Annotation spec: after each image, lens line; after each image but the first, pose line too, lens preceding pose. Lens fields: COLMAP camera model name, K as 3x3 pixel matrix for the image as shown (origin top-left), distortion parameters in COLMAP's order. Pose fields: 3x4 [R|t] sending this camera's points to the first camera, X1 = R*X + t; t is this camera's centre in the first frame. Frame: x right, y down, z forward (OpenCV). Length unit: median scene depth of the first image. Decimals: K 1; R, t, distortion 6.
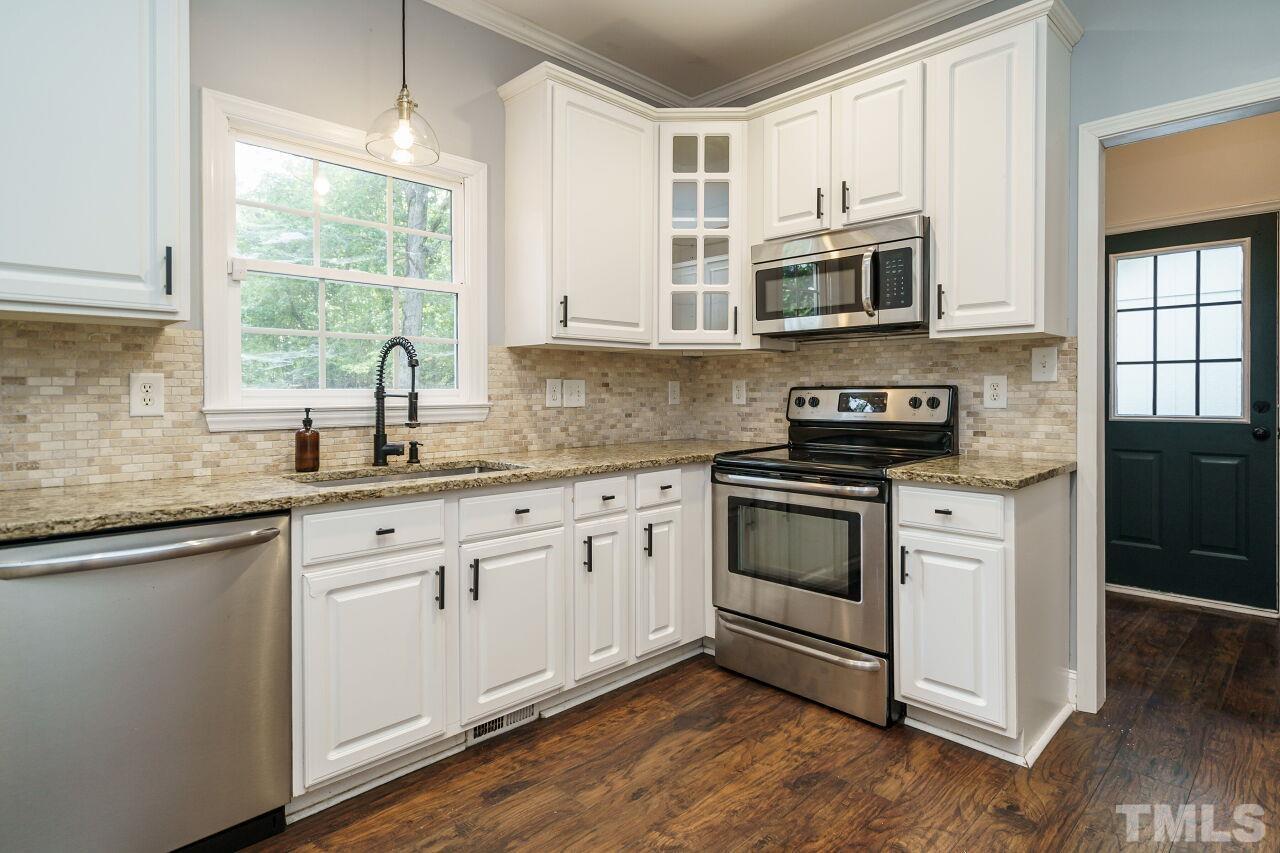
lens RADIAL K [[683.2, 0, 635.5], [0, 683.2, 397.2], [0, 0, 1]] dist [0.006130, 0.000422]
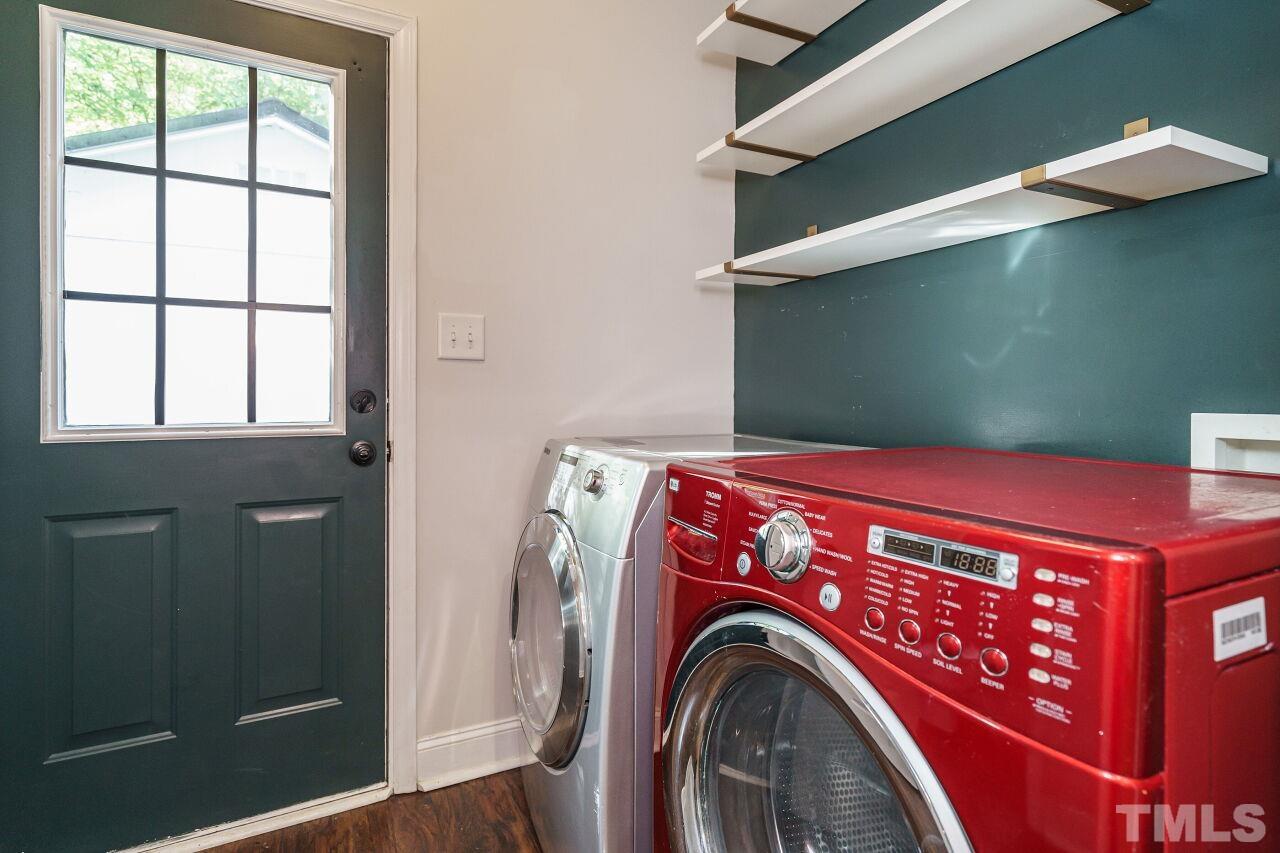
lens RADIAL K [[633.6, 0, 642.9], [0, 633.6, 395.4], [0, 0, 1]] dist [0.000004, 0.000004]
pose [[0.250922, 0.004831, 0.967995, 0.644222], [0.004094, 0.999973, -0.006052, 0.016358], [-0.967999, 0.005482, 0.250895, 0.870820]]
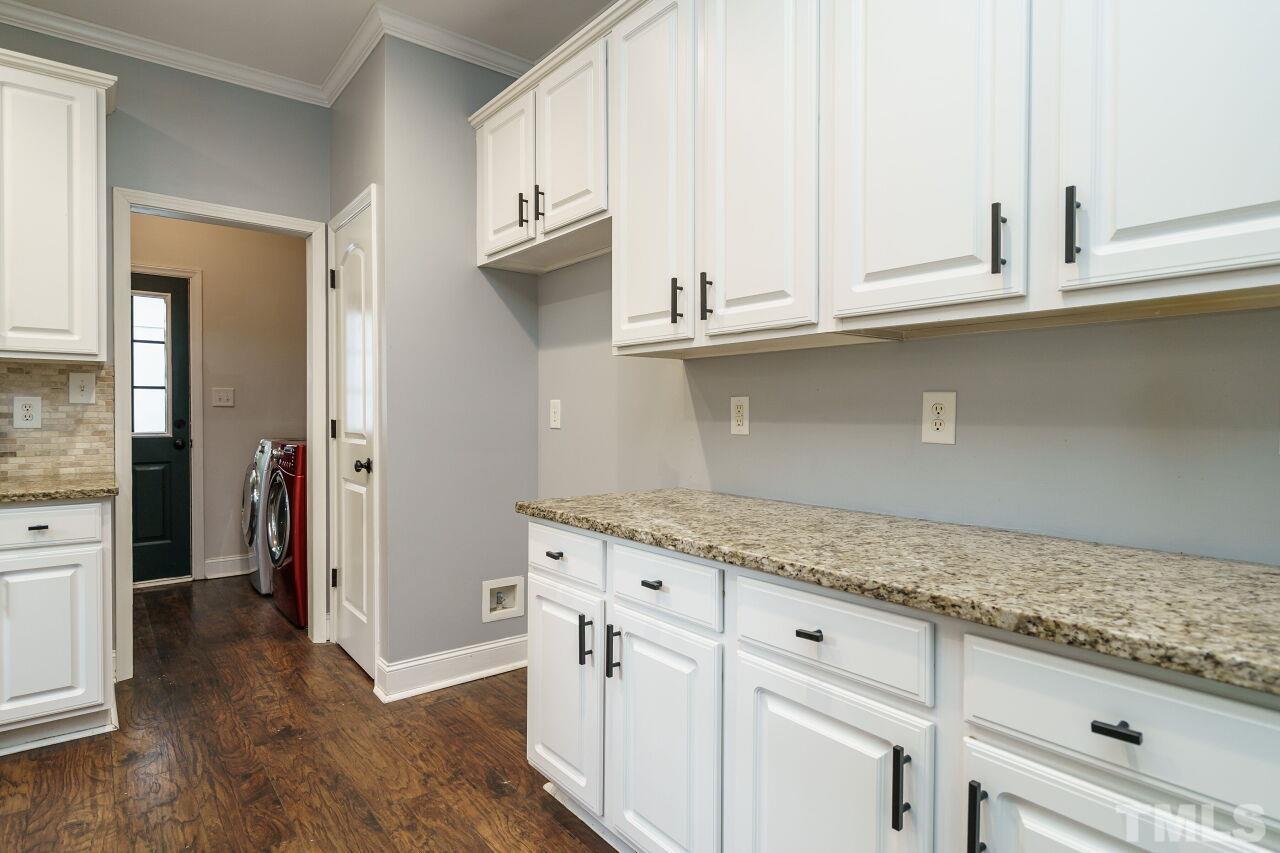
lens RADIAL K [[684.6, 0, 638.3], [0, 684.6, 421.4], [0, 0, 1]] dist [0.003001, 0.000404]
pose [[0.103899, -0.010119, 0.994536, -0.397298], [0.004070, 0.999944, 0.009748, -0.000982], [-0.994579, 0.003035, 0.103935, -0.016941]]
